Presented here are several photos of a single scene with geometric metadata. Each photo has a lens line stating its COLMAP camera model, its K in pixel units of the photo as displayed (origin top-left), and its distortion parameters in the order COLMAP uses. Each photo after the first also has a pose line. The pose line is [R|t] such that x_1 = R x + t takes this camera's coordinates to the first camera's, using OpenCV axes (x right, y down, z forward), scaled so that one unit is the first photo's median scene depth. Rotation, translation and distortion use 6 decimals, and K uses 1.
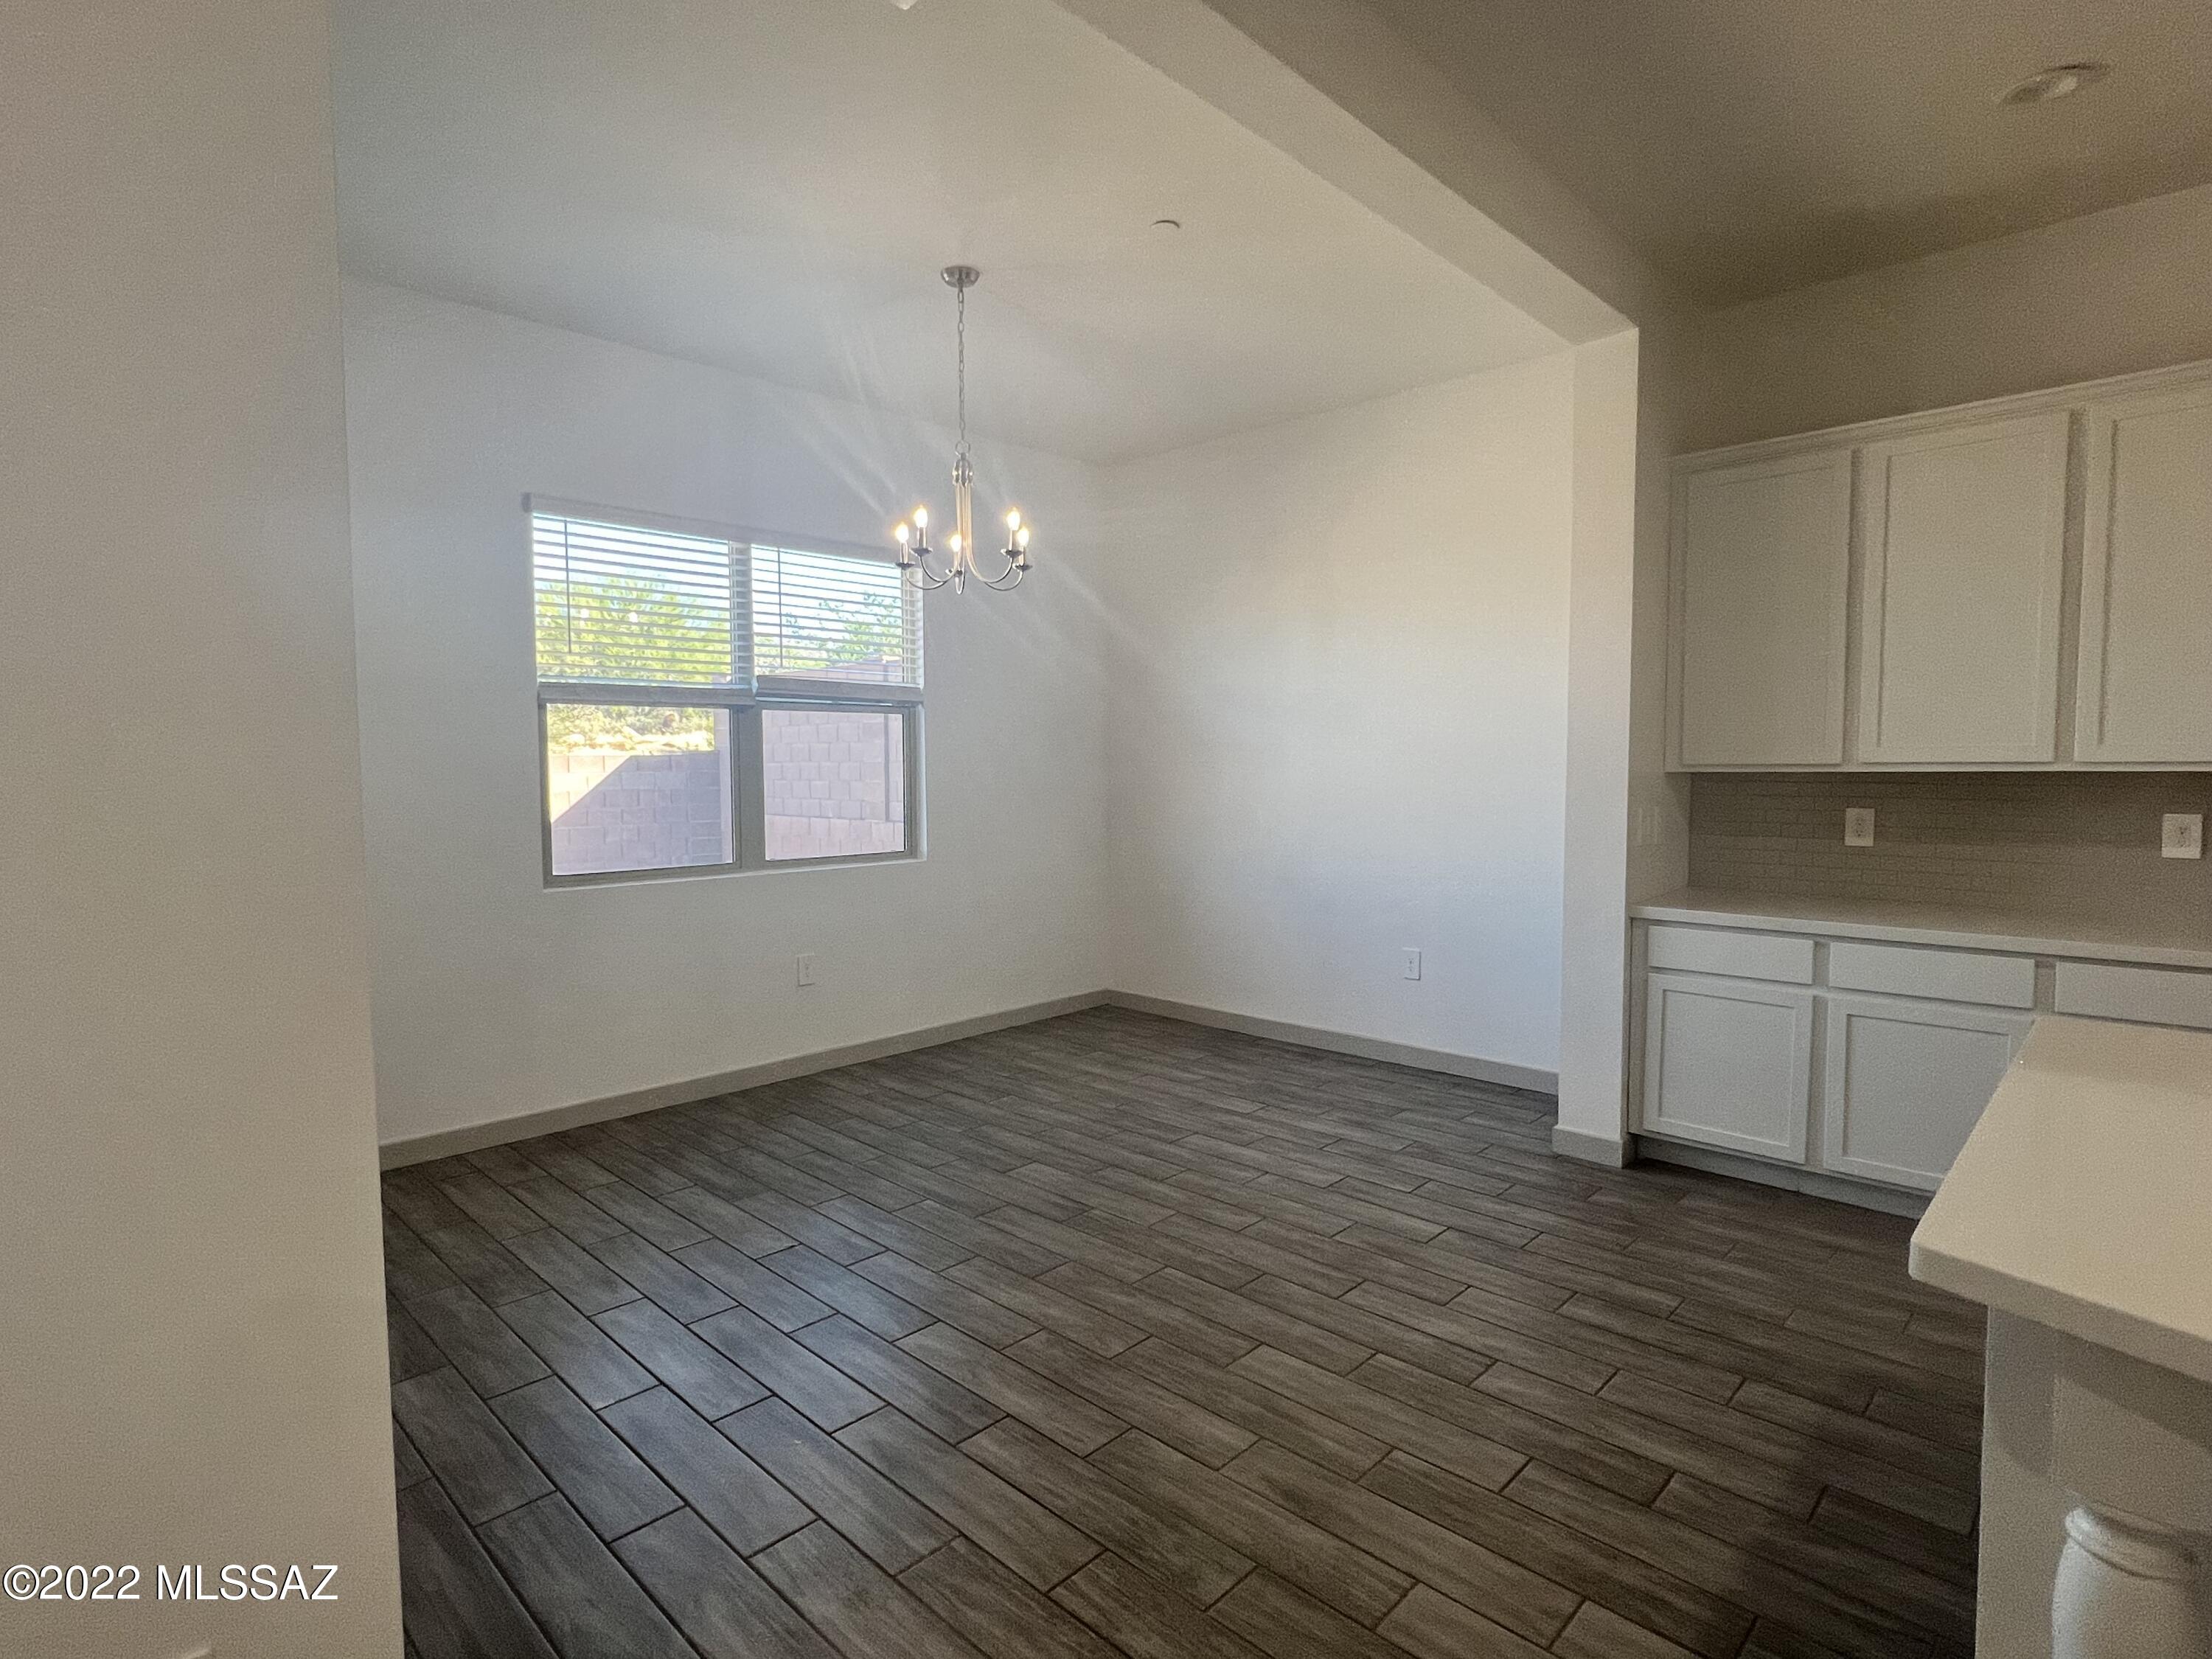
lens RADIAL K [[1130.2, 0, 1092.2], [0, 1130.2, 825.8], [0, 0, 1]] dist [-0.007755, 0.002795]
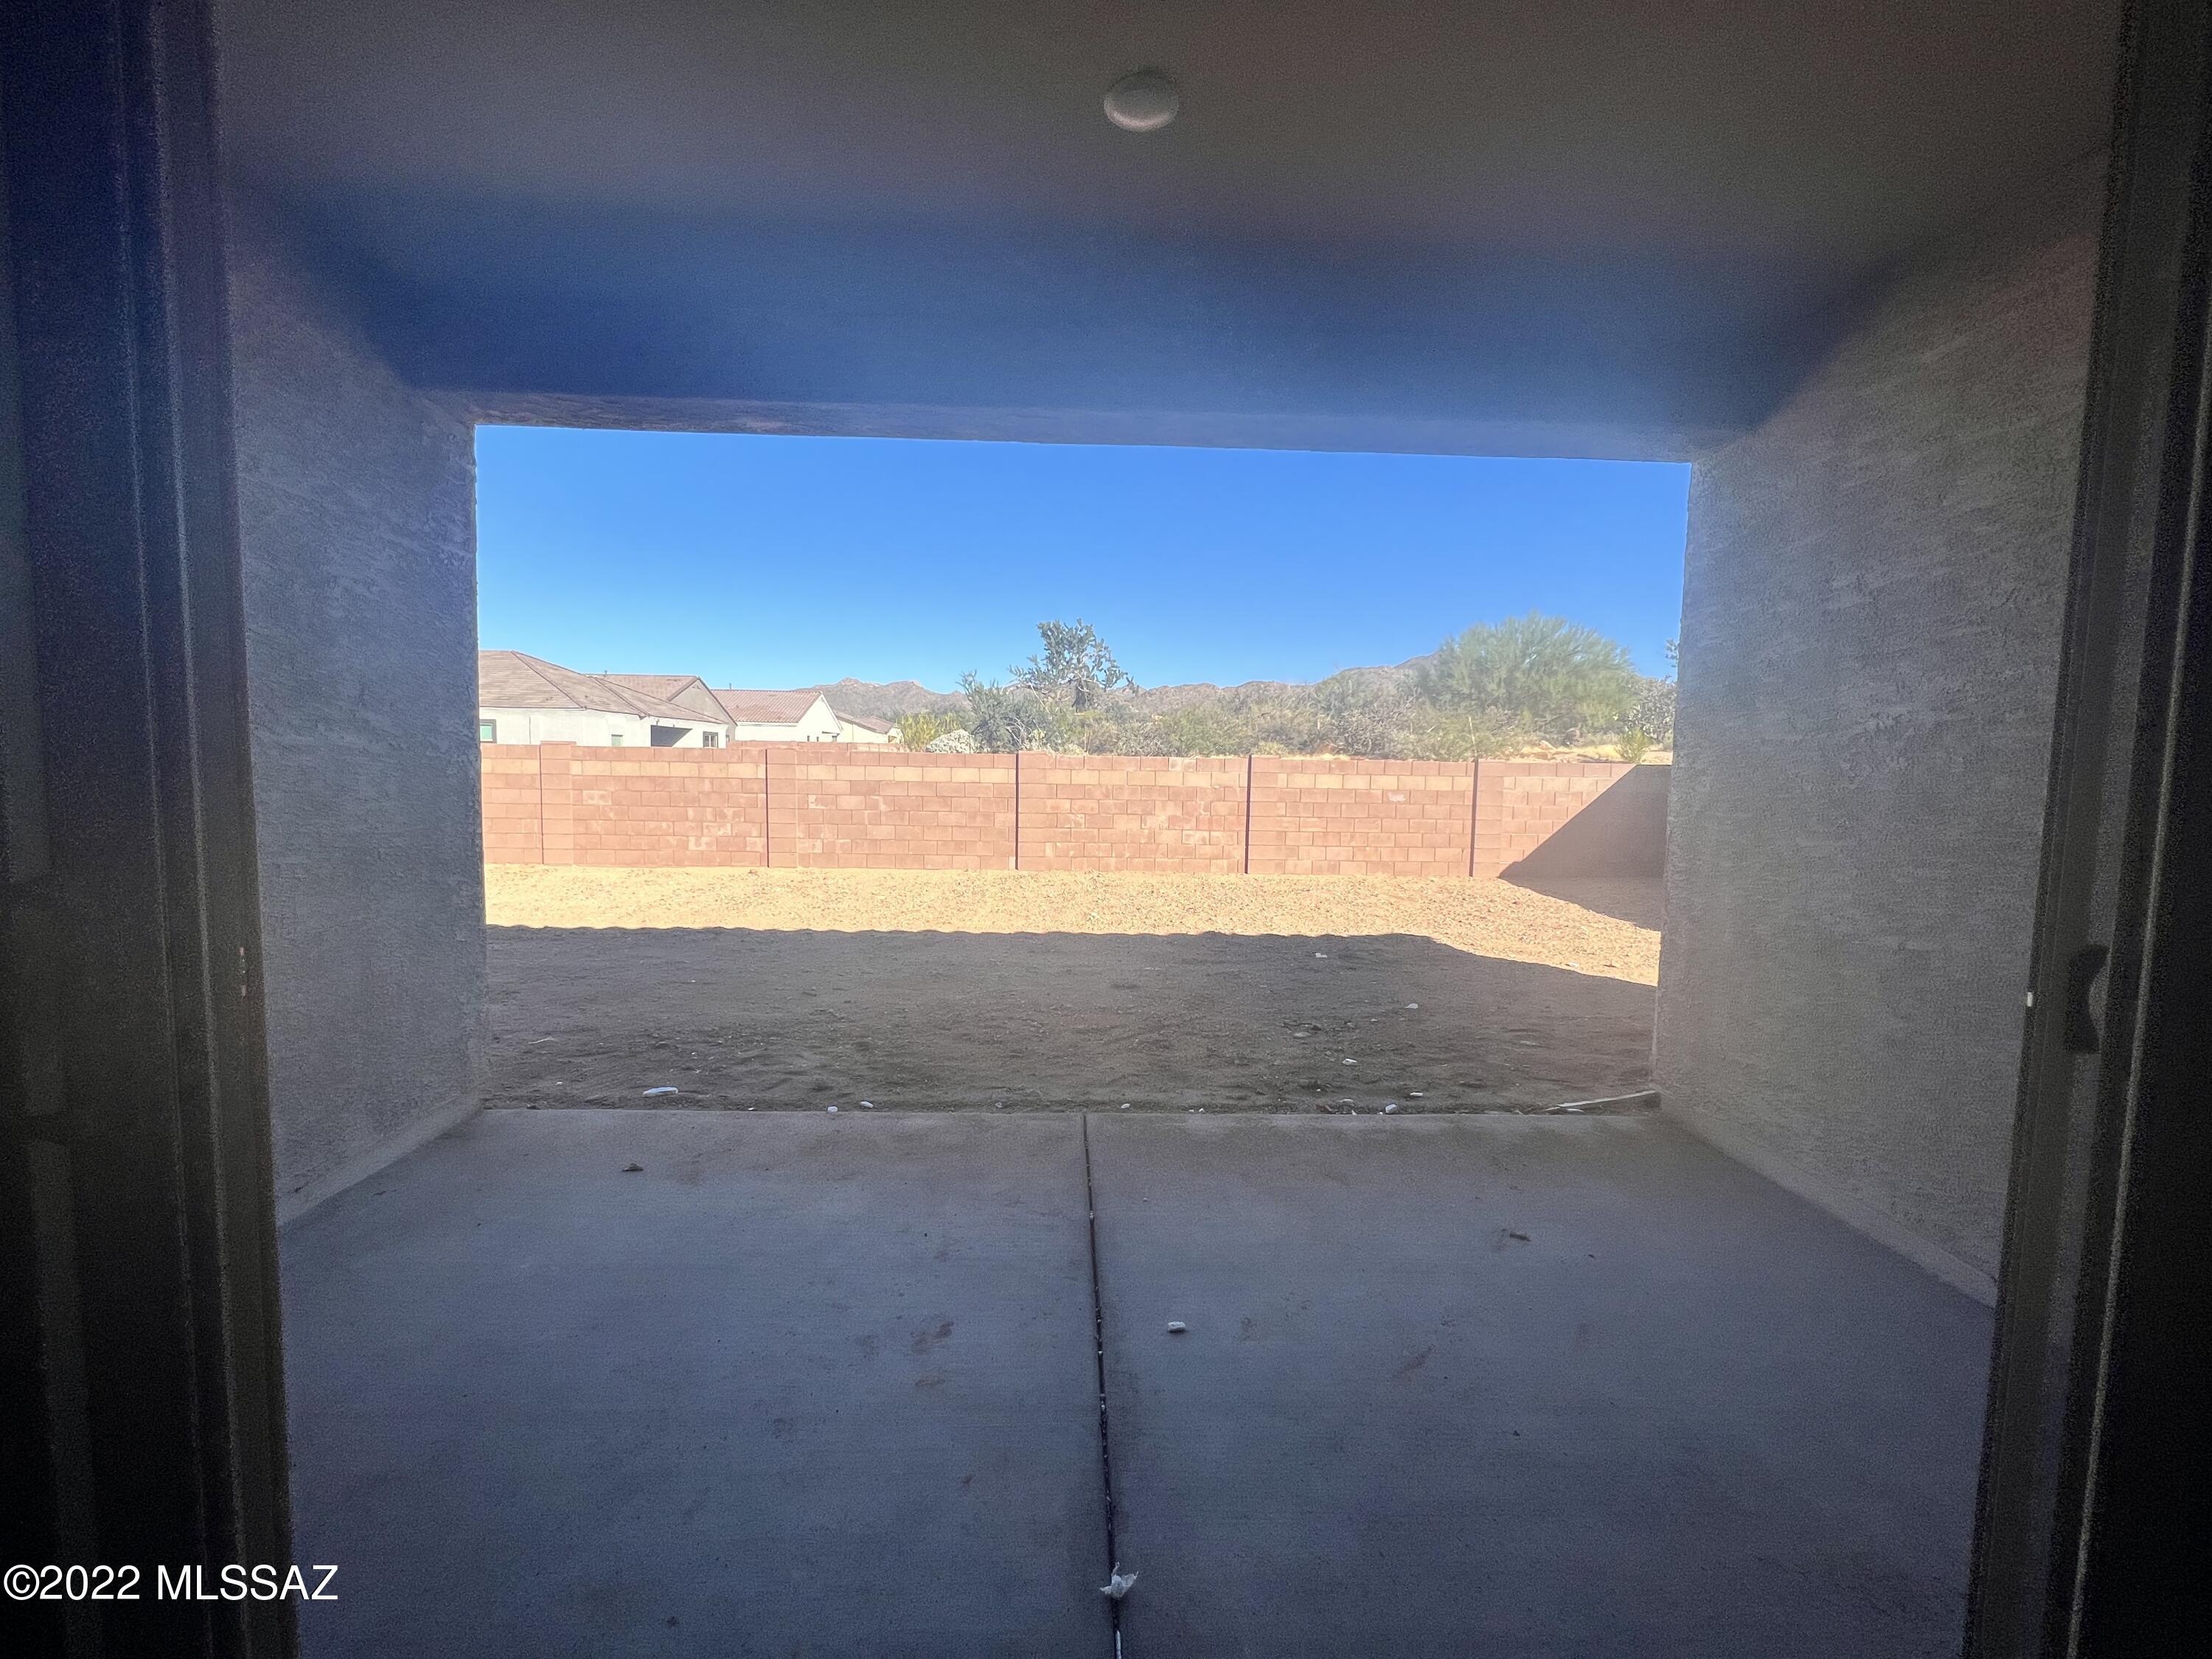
lens RADIAL K [[884.1, 0, 1101.5], [0, 884.1, 826.9], [0, 0, 1]] dist [-0.000927, 0.000038]
pose [[0.725681, 0.070002, -0.684461, -0.515384], [-0.062196, 0.997412, 0.036067, 0.022806], [0.685215, 0.016398, 0.728157, -0.322724]]
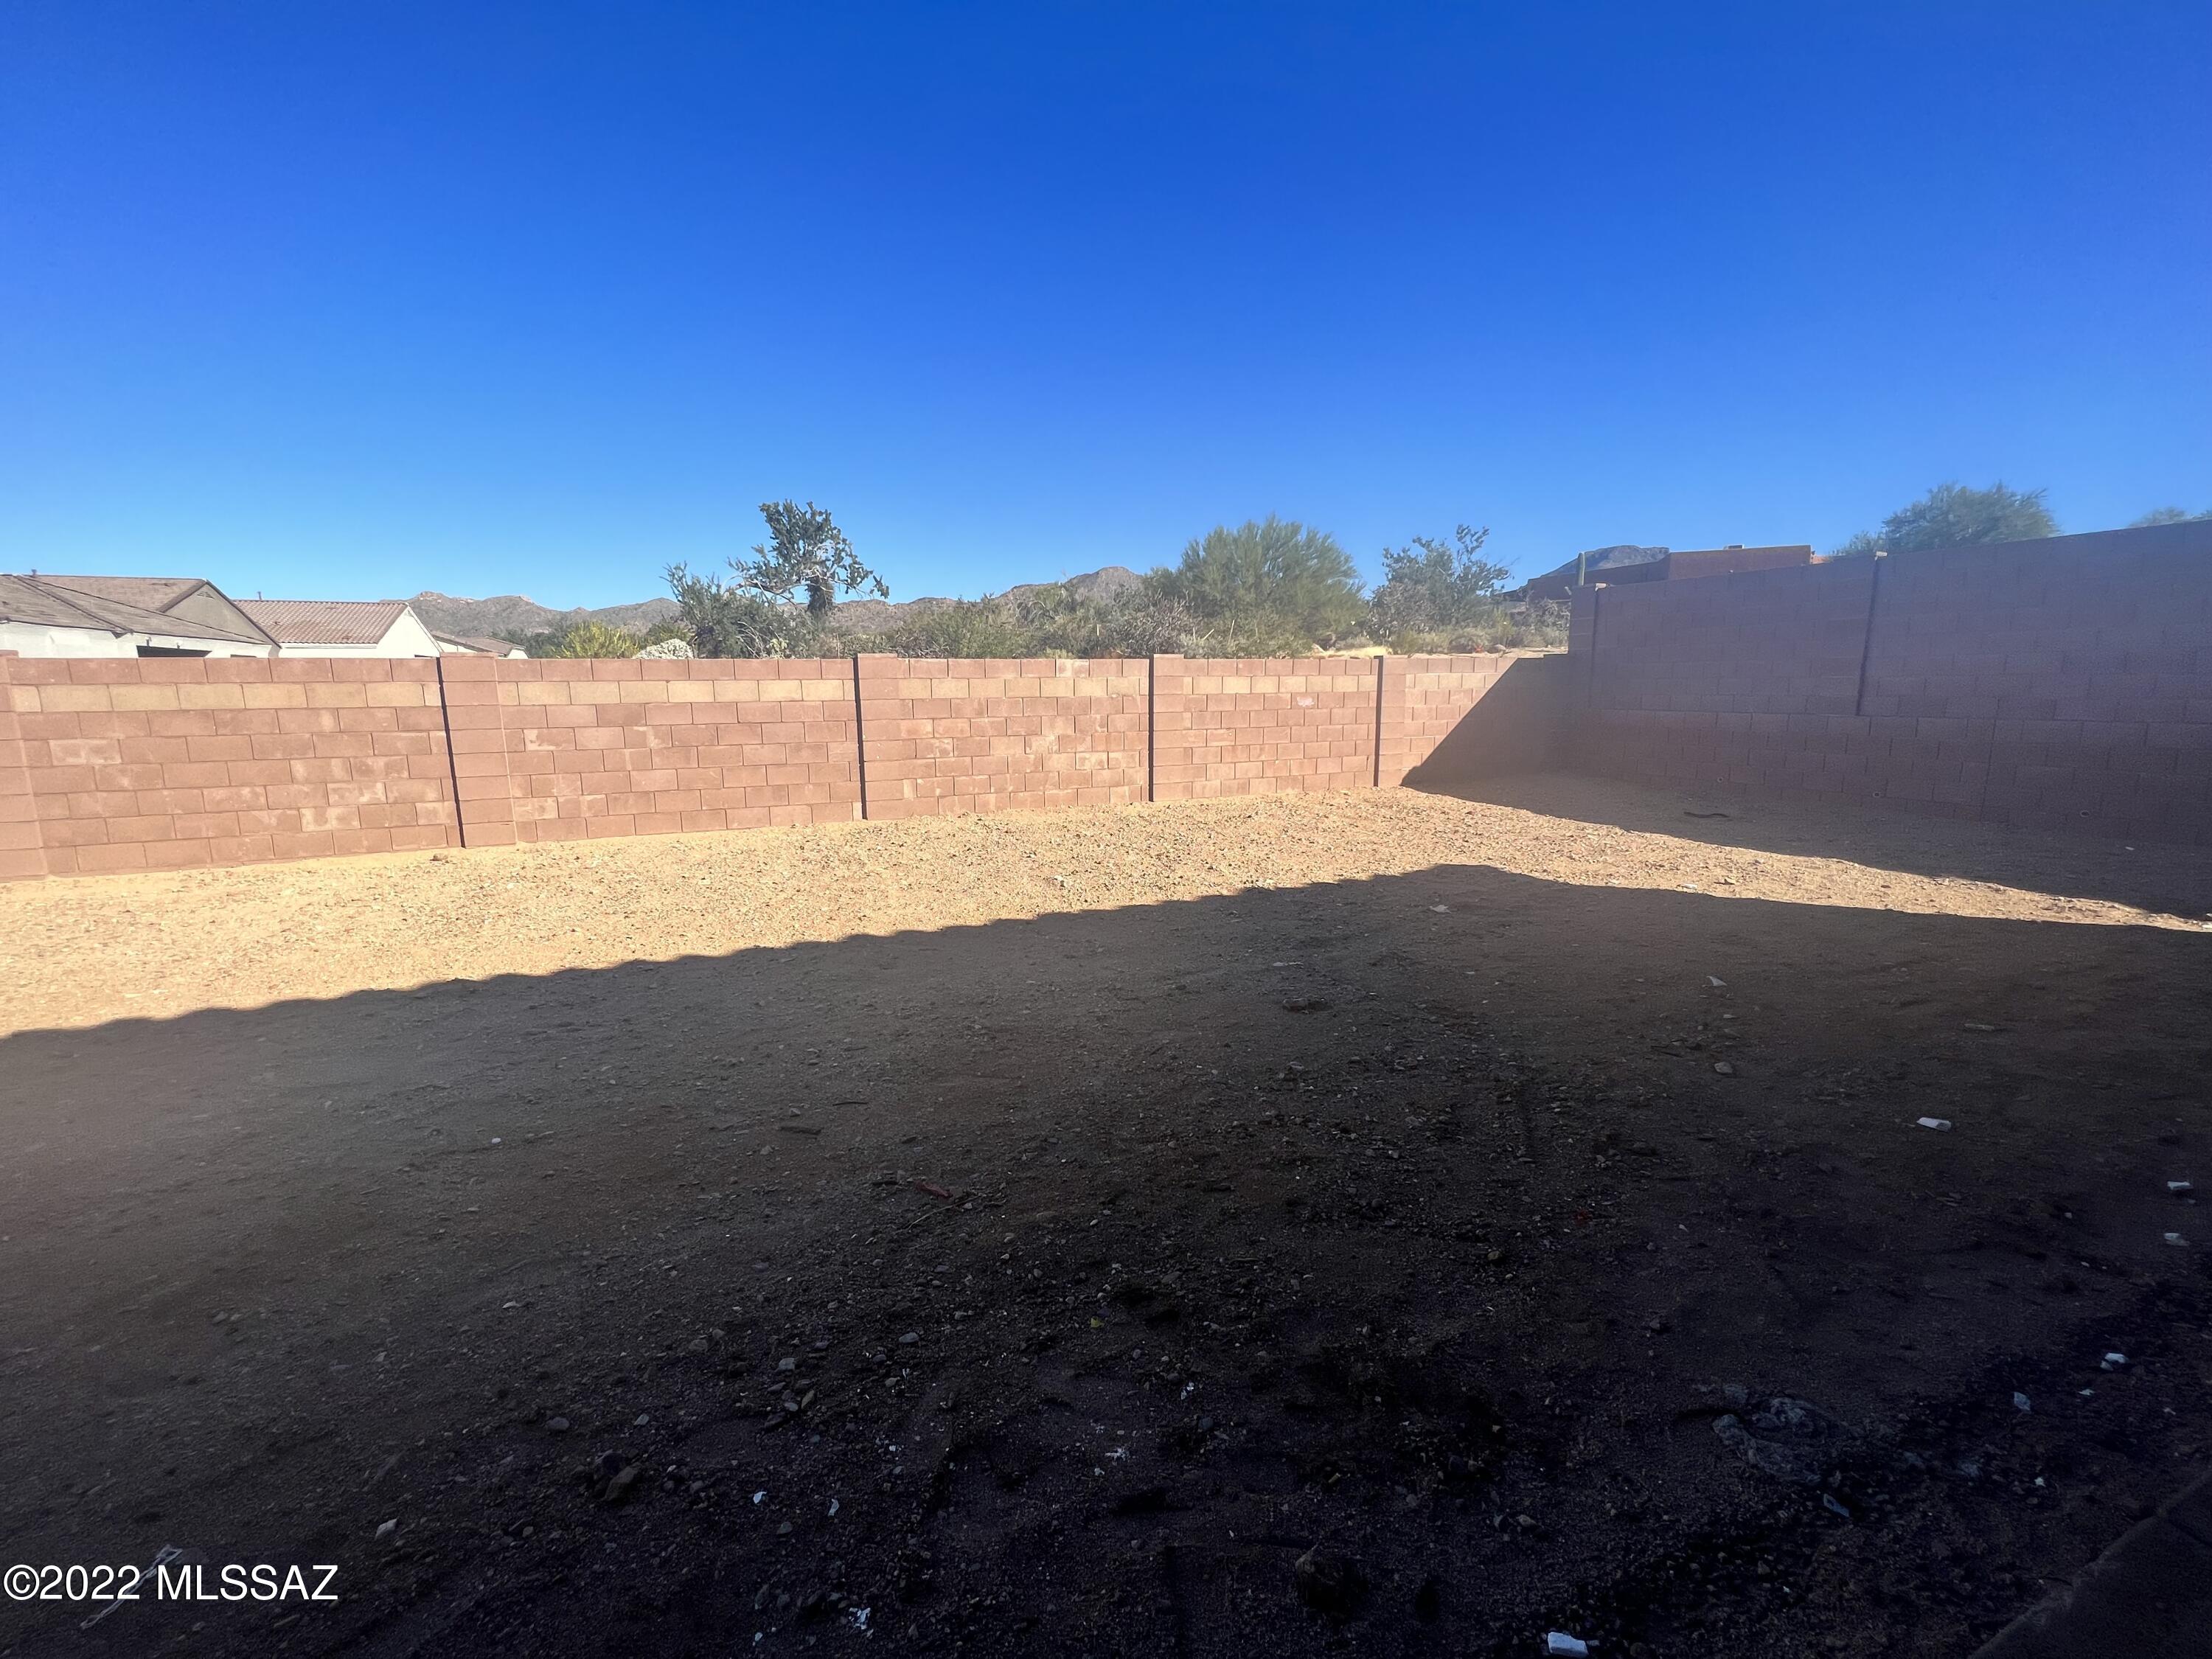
lens RADIAL K [[884.1, 0, 1100.9], [0, 884.1, 826.4], [0, 0, 1]] dist [-0.000927, 0.000038]
pose [[0.920950, 0.060031, -0.385029, -1.369479], [-0.018214, 0.993614, 0.111353, 0.056183], [0.389255, -0.095538, 0.916162, -0.115971]]
